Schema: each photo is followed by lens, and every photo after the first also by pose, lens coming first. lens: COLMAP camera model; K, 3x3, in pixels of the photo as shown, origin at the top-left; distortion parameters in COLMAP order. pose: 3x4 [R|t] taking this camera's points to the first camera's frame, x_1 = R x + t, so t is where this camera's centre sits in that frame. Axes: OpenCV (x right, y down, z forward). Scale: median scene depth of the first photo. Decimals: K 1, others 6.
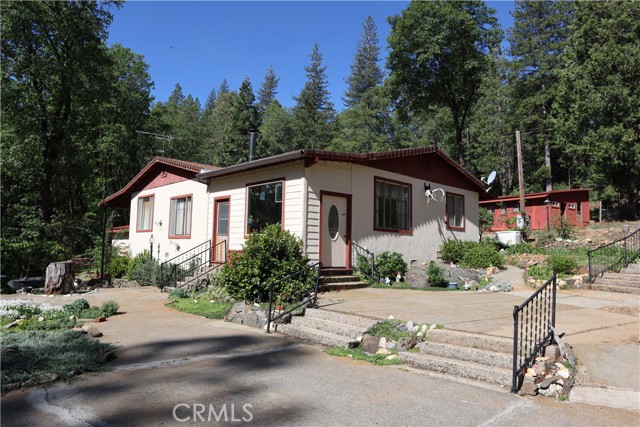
lens RADIAL K [[447.1, 0, 321.7], [0, 447.1, 215.4], [0, 0, 1]] dist [-0.121221, 0.078490]
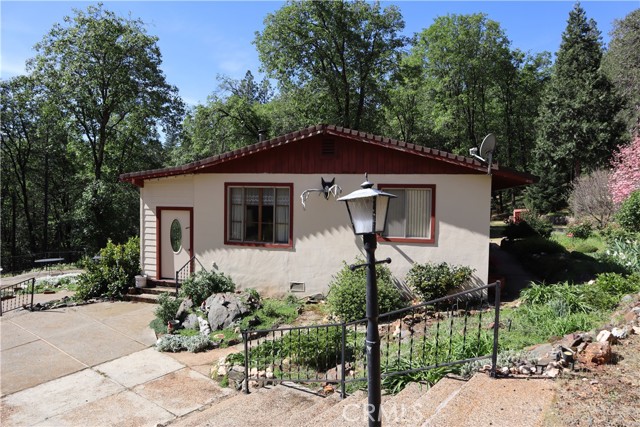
lens RADIAL K [[447.1, 0, 323.2], [0, 447.1, 212.0], [0, 0, 1]] dist [-0.121221, 0.078490]
pose [[0.493809, -0.002670, -0.869566, 0.847337], [0.060286, 0.997694, 0.031172, -0.039766], [0.867478, -0.067816, 0.492832, 0.632132]]
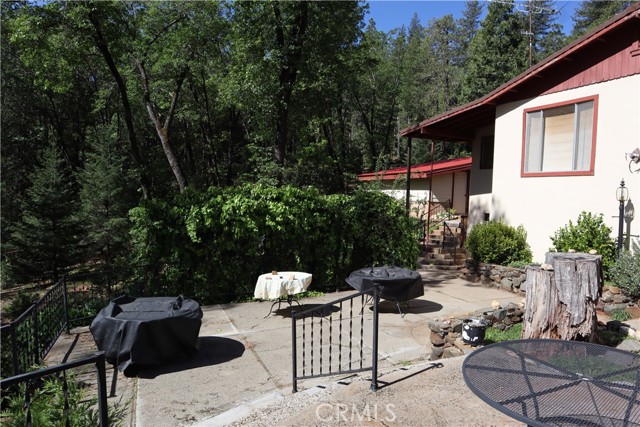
lens RADIAL K [[447.1, 0, 329.6], [0, 447.1, 219.7], [0, 0, 1]] dist [-0.121221, 0.078490]
pose [[0.938892, 0.034520, -0.342476, -0.572649], [0.006625, 0.992962, 0.118248, 0.032215], [0.344147, -0.113291, 0.932056, 0.530088]]
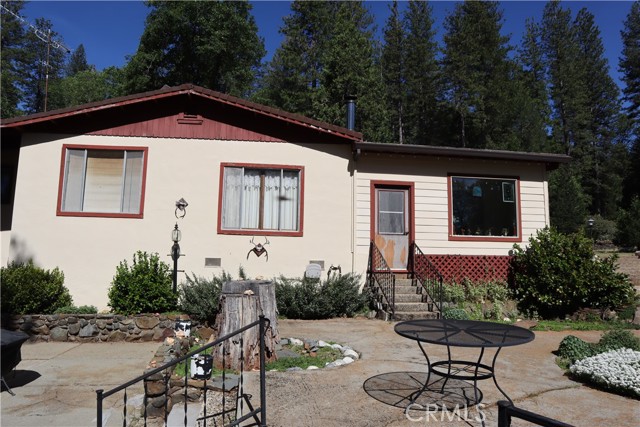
lens RADIAL K [[447.1, 0, 321.0], [0, 447.1, 217.5], [0, 0, 1]] dist [-0.121221, 0.078490]
pose [[0.587199, 0.077624, 0.805712, -0.797248], [-0.068987, 0.996569, -0.045734, 0.053201], [-0.806498, -0.028728, 0.590539, 0.599257]]
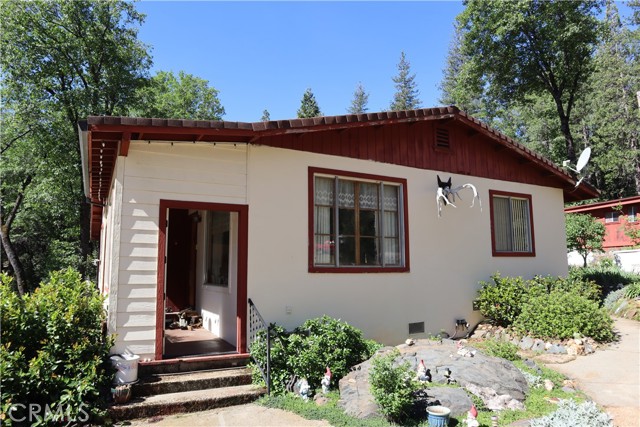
lens RADIAL K [[447.1, 0, 319.1], [0, 447.1, 211.2], [0, 0, 1]] dist [-0.121221, 0.078490]
pose [[0.964342, -0.064032, -0.256796, 0.224783], [0.049143, 0.996740, -0.063988, -0.002597], [0.260056, 0.049086, 0.964345, 0.435080]]
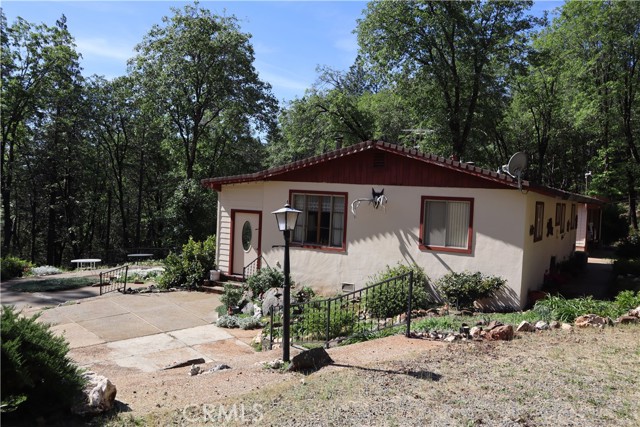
lens RADIAL K [[531.6, 0, 323.5], [0, 531.6, 210.3], [0, 0, 1]] dist [-0.051390, 0.005701]
pose [[0.275697, -0.001422, -0.961244, 1.091463], [0.027640, 0.999597, 0.006449, -0.042320], [0.960847, -0.028347, 0.275625, 0.646790]]
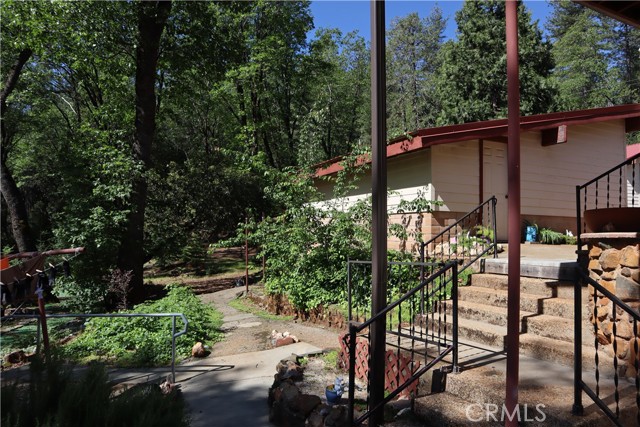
lens RADIAL K [[447.1, 0, 323.9], [0, 447.1, 214.8], [0, 0, 1]] dist [-0.121221, 0.078490]
pose [[0.958650, -0.018385, -0.283992, -0.709591], [0.028268, 0.999128, 0.030740, 0.115616], [0.283179, -0.037497, 0.958334, 1.277157]]
